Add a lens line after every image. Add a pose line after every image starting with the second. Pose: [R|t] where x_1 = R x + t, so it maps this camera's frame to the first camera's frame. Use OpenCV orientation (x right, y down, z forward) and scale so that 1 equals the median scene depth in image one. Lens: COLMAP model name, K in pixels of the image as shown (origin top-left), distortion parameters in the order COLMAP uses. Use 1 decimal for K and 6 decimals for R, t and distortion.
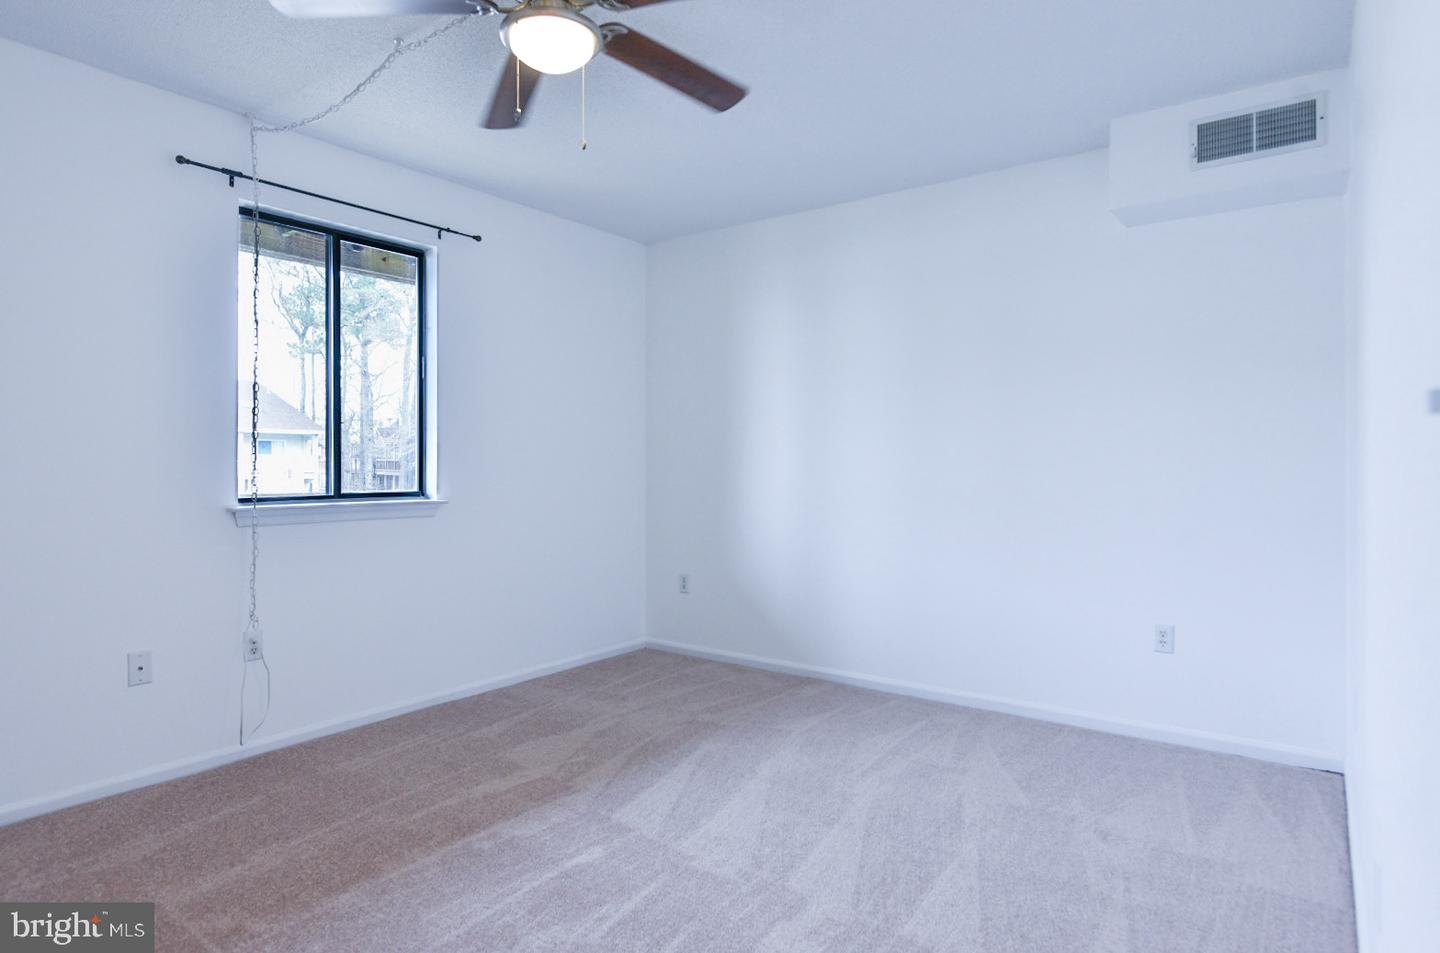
lens RADIAL K [[819.8, 0, 720.7], [0, 819.8, 465.1], [0, 0, 1]] dist [0.005628, -0.001160]
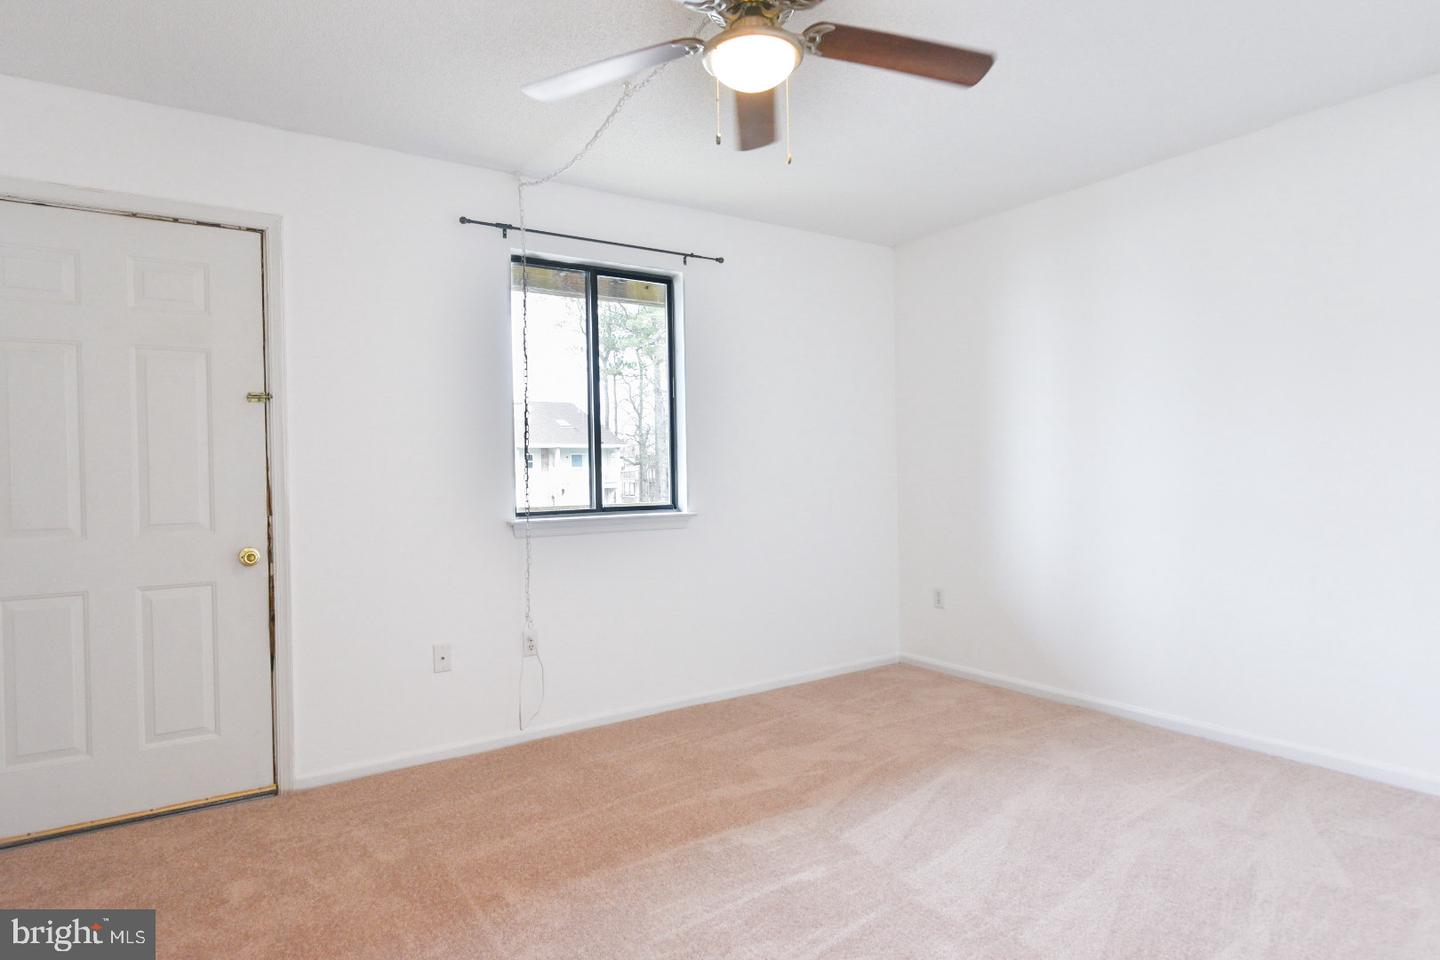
lens RADIAL K [[819.8, 0, 723.0], [0, 819.8, 479.8], [0, 0, 1]] dist [0.005628, -0.001160]
pose [[0.944604, -0.013944, -0.327917, 0.054640], [0.017417, 0.999819, 0.007655, -0.008664], [0.327750, -0.012942, 0.944676, 0.023947]]
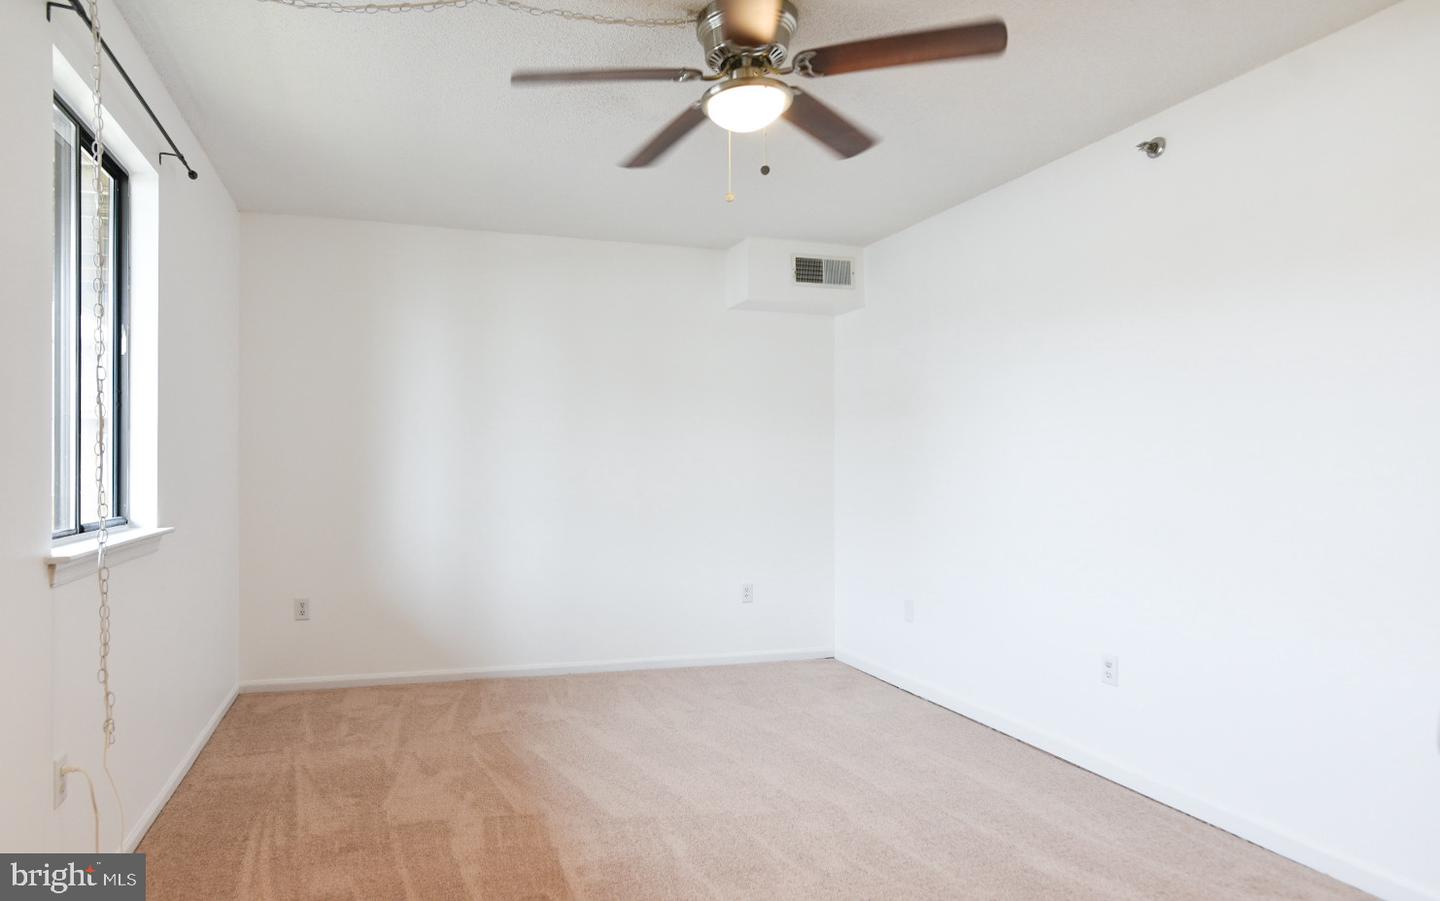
lens RADIAL K [[784.5, 0, 646.7], [0, 784.5, 464.1], [0, 0, 1]] dist [0.005090, 0.000429]
pose [[0.628174, 0.004492, 0.778060, -0.767479], [-0.002772, 0.999990, -0.003535, -0.016387], [-0.778068, 0.000064, 0.628180, 0.293052]]
